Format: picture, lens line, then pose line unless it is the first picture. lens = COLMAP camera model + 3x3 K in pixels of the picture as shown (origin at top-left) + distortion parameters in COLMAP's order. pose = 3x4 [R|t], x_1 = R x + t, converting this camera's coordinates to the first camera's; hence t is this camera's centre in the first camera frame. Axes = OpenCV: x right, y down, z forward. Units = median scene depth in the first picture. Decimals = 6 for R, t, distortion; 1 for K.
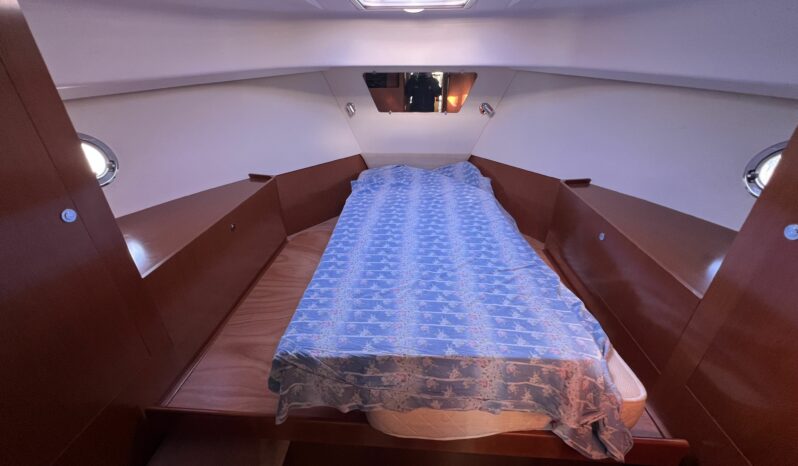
lens RADIAL K [[316.7, 0, 399.0], [0, 316.7, 233.0], [0, 0, 1]] dist [0.000075, -0.000006]
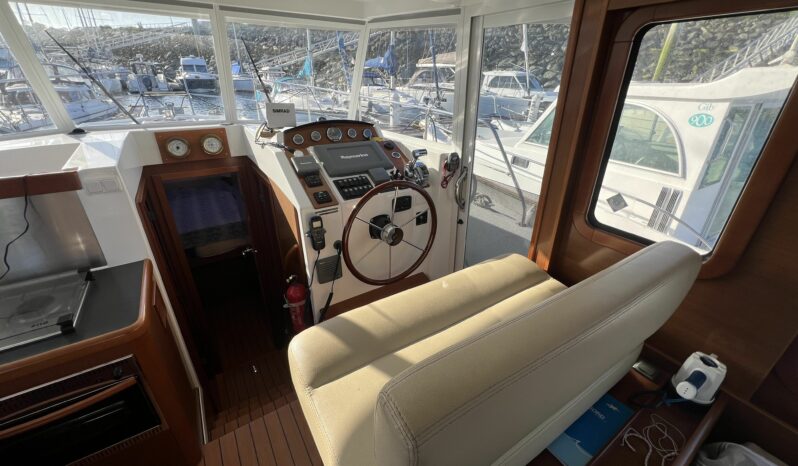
lens RADIAL K [[316.3, 0, 391.5], [0, 316.3, 234.2], [0, 0, 1]] dist [-0.000398, 0.000019]
pose [[0.808308, -0.249131, 0.533452, -0.151474], [0.265071, 0.963028, 0.048104, 0.737415], [-0.525714, 0.102520, 0.844461, -3.065141]]
